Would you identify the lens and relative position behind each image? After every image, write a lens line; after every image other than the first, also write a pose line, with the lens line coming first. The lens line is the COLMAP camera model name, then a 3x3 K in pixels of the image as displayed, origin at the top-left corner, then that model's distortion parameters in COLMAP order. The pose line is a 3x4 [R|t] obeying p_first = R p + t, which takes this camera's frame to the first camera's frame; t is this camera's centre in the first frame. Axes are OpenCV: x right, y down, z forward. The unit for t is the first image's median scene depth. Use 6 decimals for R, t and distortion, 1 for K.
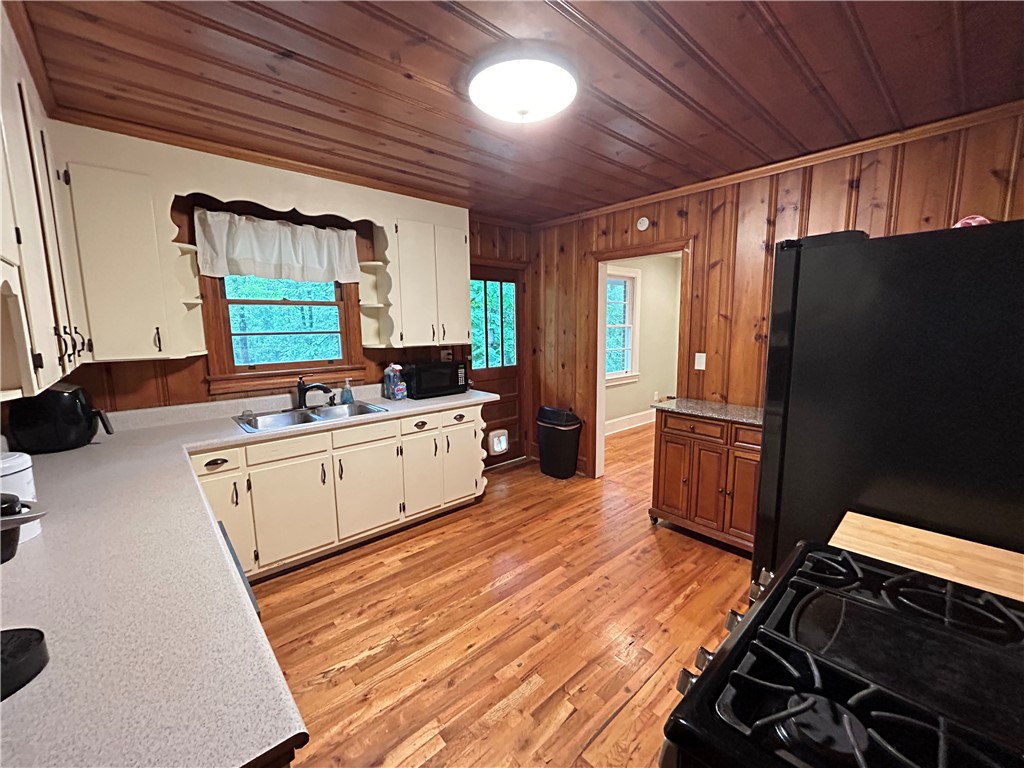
lens RADIAL K [[416.9, 0, 512.0], [0, 416.9, 382.1], [0, 0, 1]] dist [-0.001753, 0.000080]
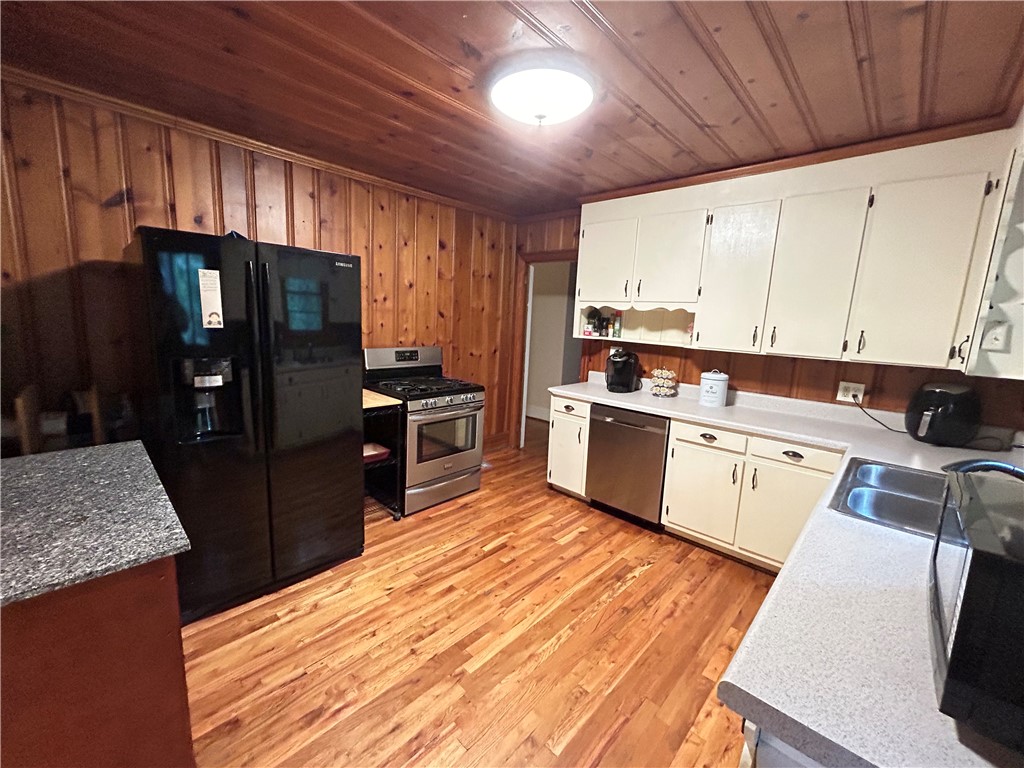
lens RADIAL K [[416.9, 0, 511.3], [0, 416.9, 381.2], [0, 0, 1]] dist [-0.001753, 0.000080]
pose [[-0.996884, -0.015932, -0.077256, 0.145209], [-0.037640, 0.956776, 0.288379, -0.283148], [0.069322, 0.290388, -0.954395, 2.000191]]
